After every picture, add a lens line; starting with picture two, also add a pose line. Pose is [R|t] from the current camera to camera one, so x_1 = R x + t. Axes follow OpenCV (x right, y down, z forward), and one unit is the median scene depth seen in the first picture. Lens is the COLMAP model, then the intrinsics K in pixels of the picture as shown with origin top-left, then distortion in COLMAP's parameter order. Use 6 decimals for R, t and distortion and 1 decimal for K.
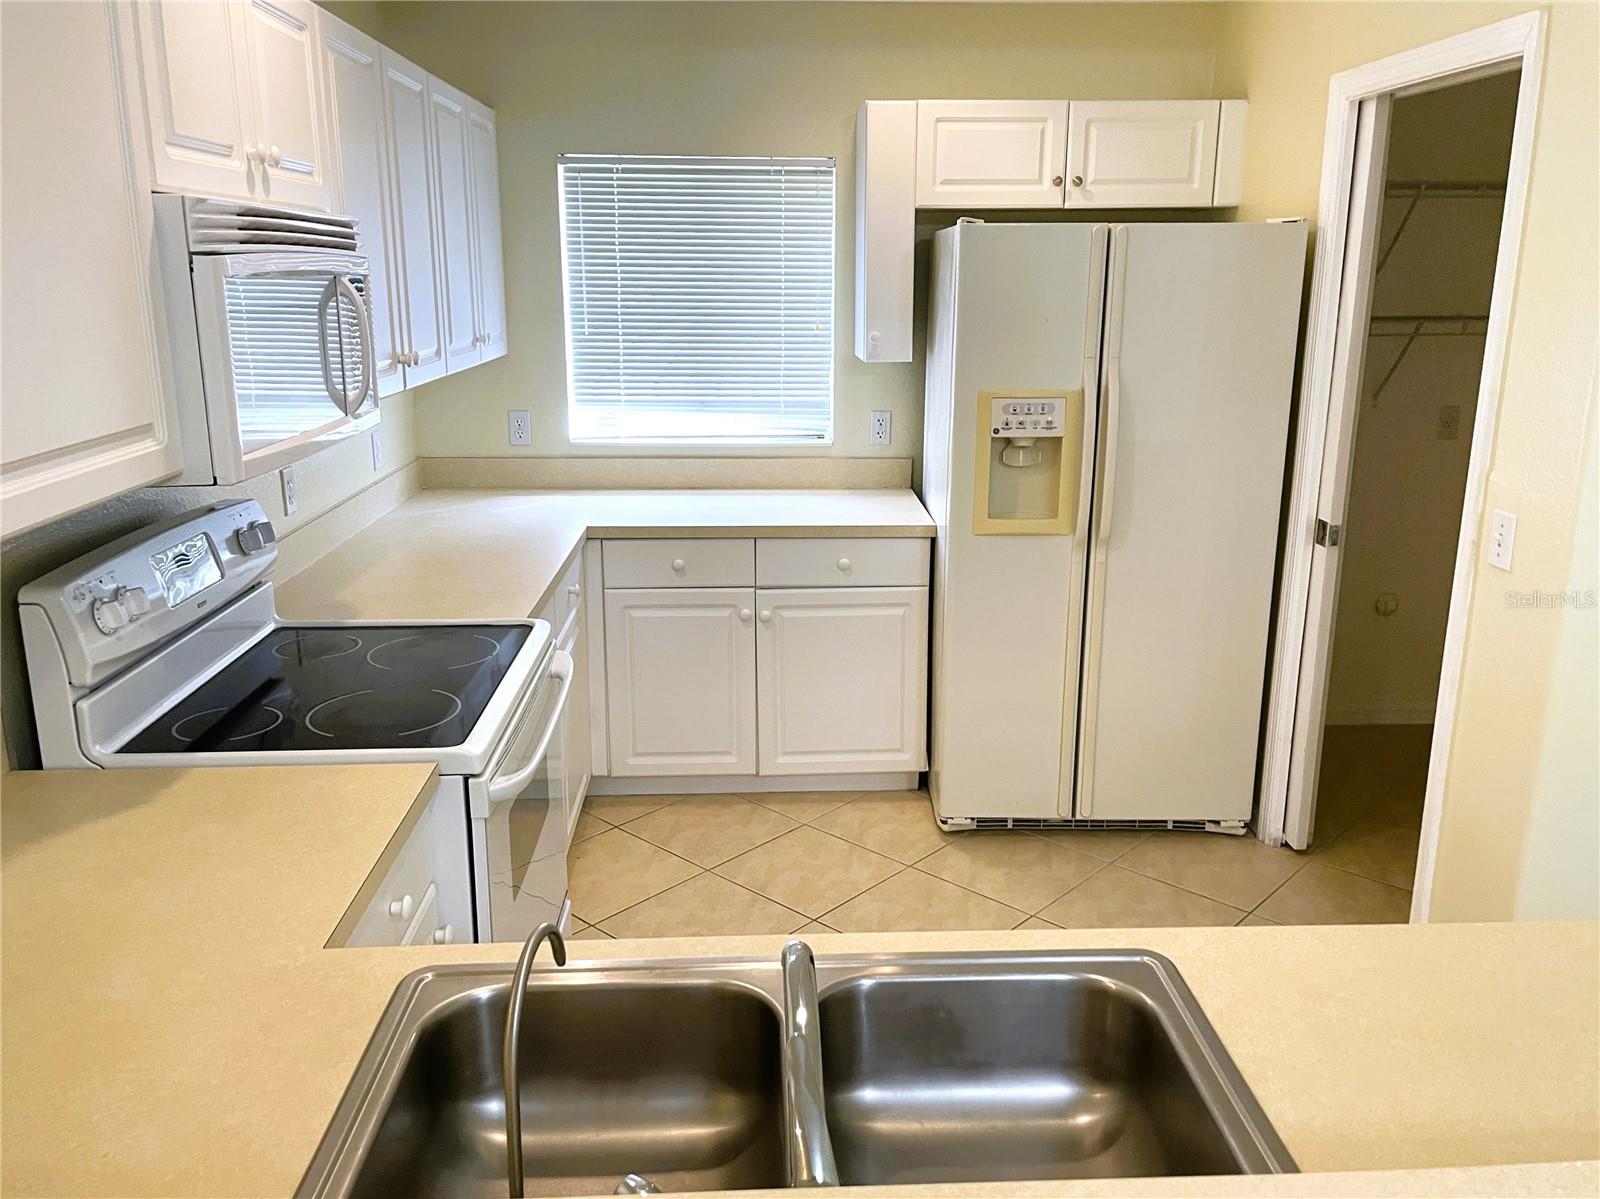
lens RADIAL K [[1232.7, 0, 799.4], [0, 1232.7, 595.4], [0, 0, 1]] dist [0.016588, 0.003286]
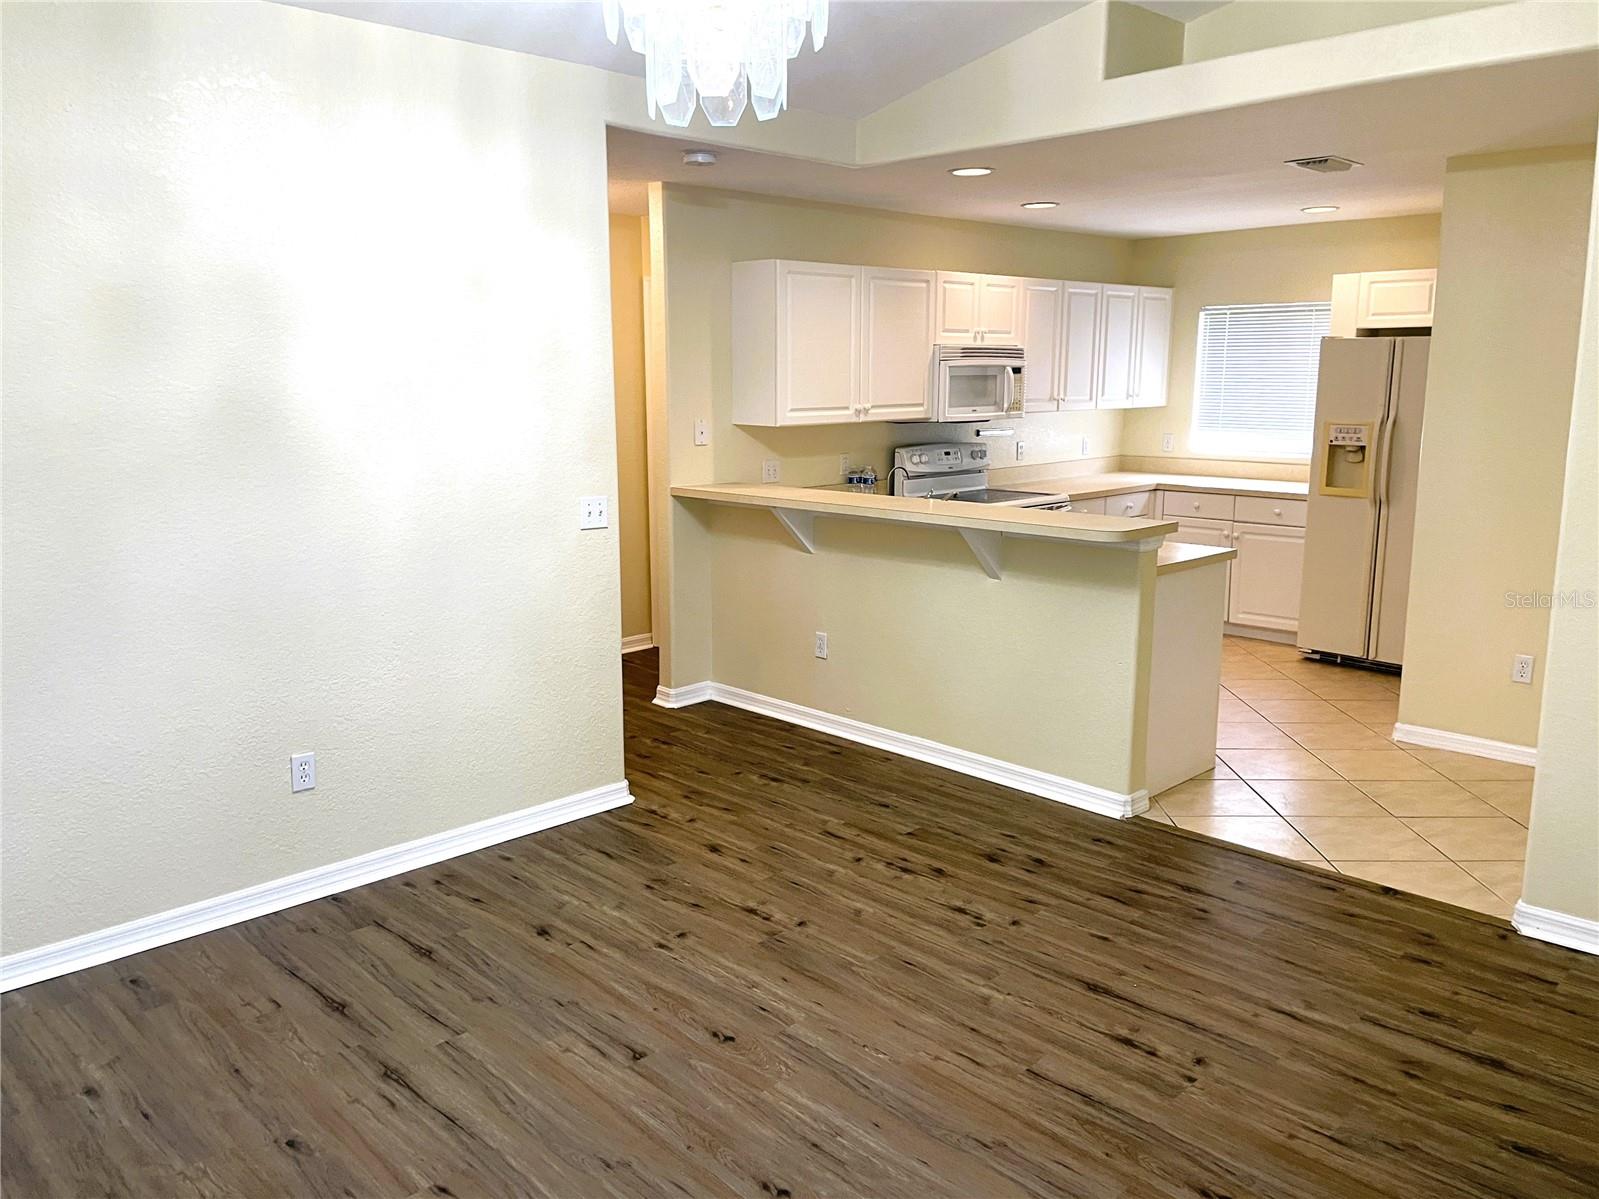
lens RADIAL K [[1231.9, 0, 797.5], [0, 1231.9, 599.5], [0, 0, 1]] dist [0.016588, 0.003286]
pose [[0.670346, 0.127773, -0.730965, 1.054187], [-0.181786, 0.983325, 0.005176, 0.257233], [0.719437, 0.129410, 0.682395, -0.918081]]
